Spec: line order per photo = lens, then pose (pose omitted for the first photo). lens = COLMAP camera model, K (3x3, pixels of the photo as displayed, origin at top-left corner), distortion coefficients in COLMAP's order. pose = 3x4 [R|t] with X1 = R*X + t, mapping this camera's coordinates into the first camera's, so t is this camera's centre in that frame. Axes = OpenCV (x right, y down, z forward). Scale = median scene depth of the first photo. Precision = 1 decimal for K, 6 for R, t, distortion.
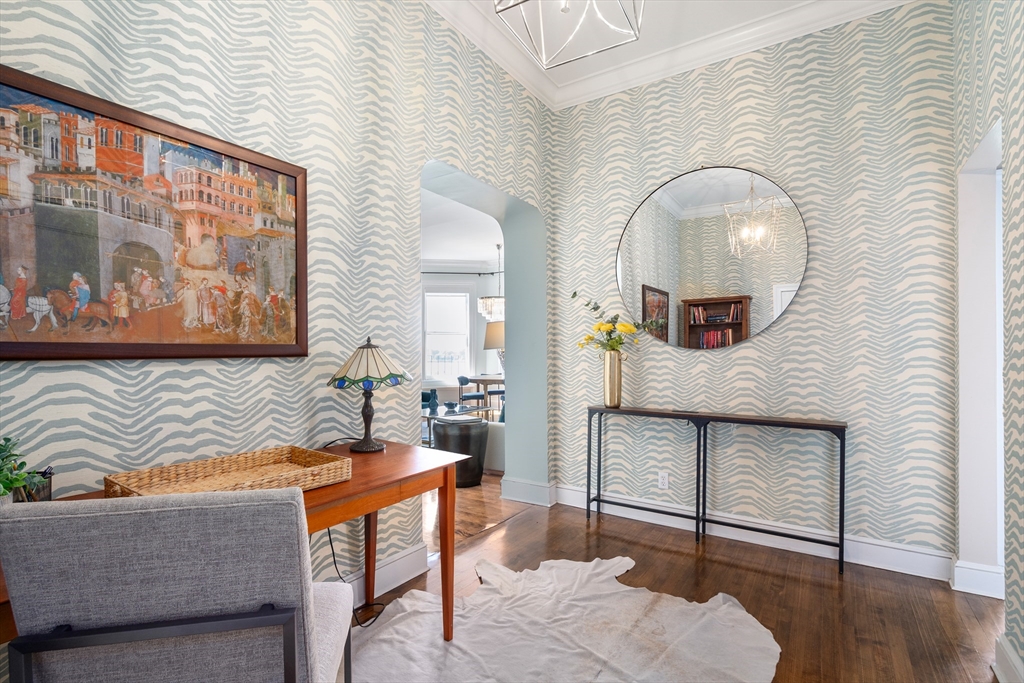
lens RADIAL K [[468.3, 0, 509.2], [0, 468.3, 343.4], [0, 0, 1]] dist [-0.001997, 0.000348]
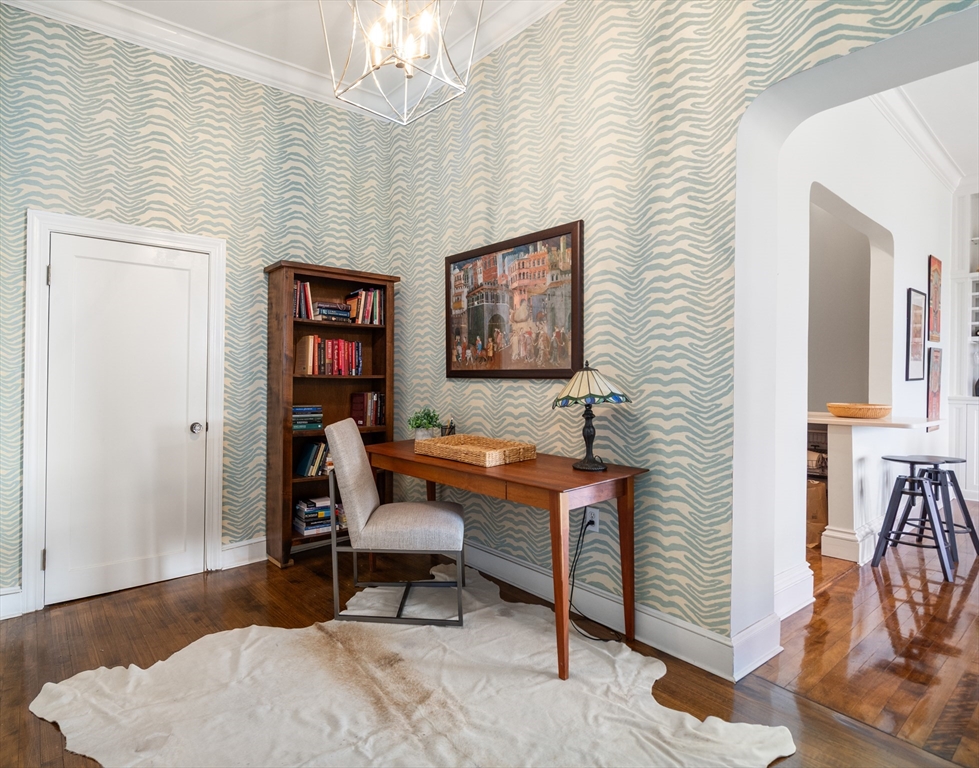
lens RADIAL K [[429.5, 0, 489.8], [0, 429.5, 372.6], [0, 0, 1]] dist [0.000526, -0.000074]
pose [[-0.138907, -0.007978, -0.990273, 0.726973], [0.010059, 0.999905, -0.009466, 0.021821], [0.990254, -0.011276, -0.138814, 1.004891]]
